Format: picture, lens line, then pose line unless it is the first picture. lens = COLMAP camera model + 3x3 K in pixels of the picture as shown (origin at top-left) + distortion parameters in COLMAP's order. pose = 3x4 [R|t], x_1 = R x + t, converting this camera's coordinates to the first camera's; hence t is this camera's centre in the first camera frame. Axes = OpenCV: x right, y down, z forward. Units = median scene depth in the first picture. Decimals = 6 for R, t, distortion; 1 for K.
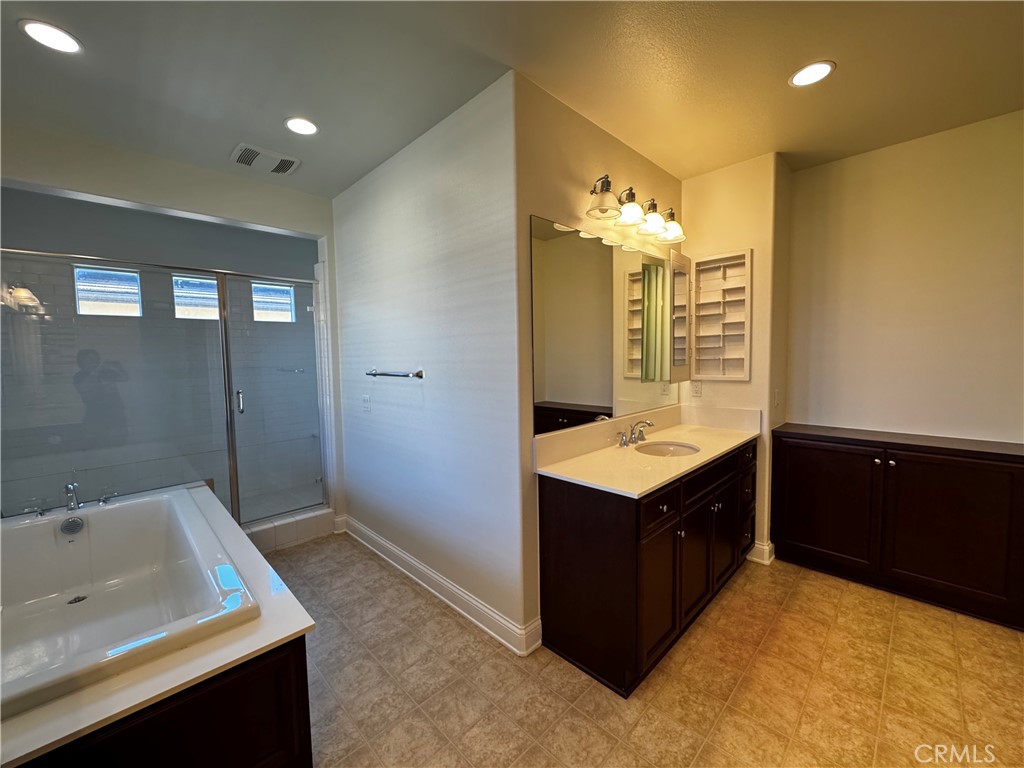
lens RADIAL K [[411.5, 0, 507.6], [0, 411.5, 382.3], [0, 0, 1]] dist [0.003681, 0.000100]
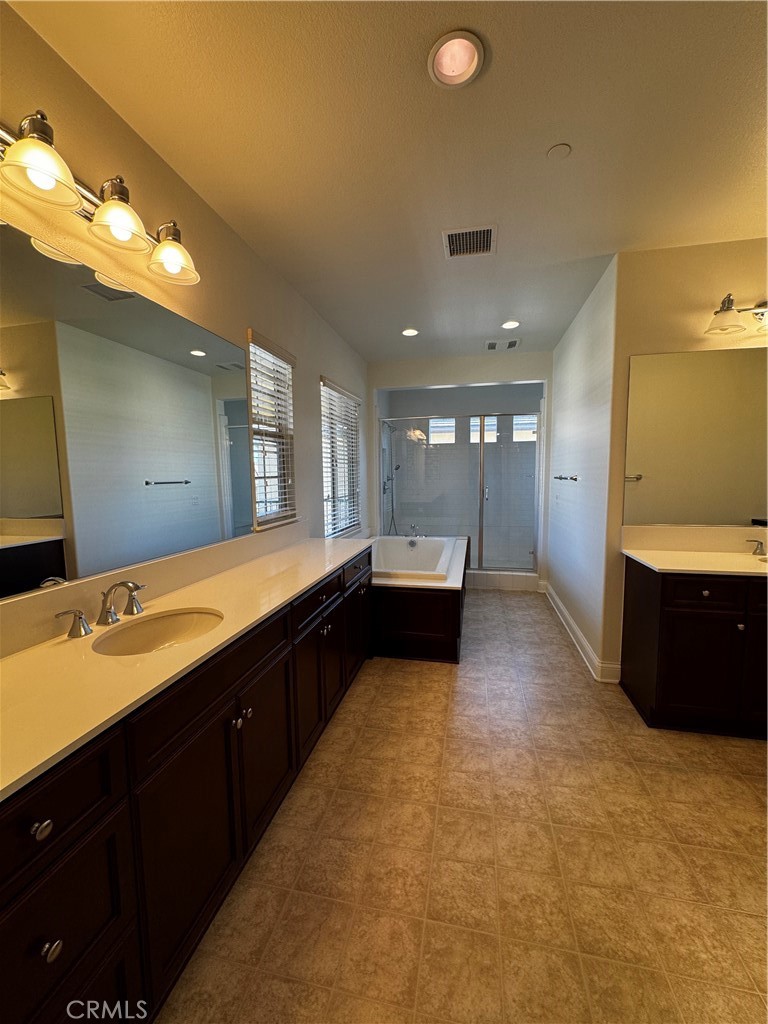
lens RADIAL K [[411.5, 0, 387.3], [0, 411.5, 511.1], [0, 0, 1]] dist [0.003681, 0.000100]
pose [[0.555202, 0.088008, -0.827046, 0.502751], [-0.049706, 0.996119, 0.072631, 0.017858], [0.830229, 0.000784, 0.557422, -0.248875]]
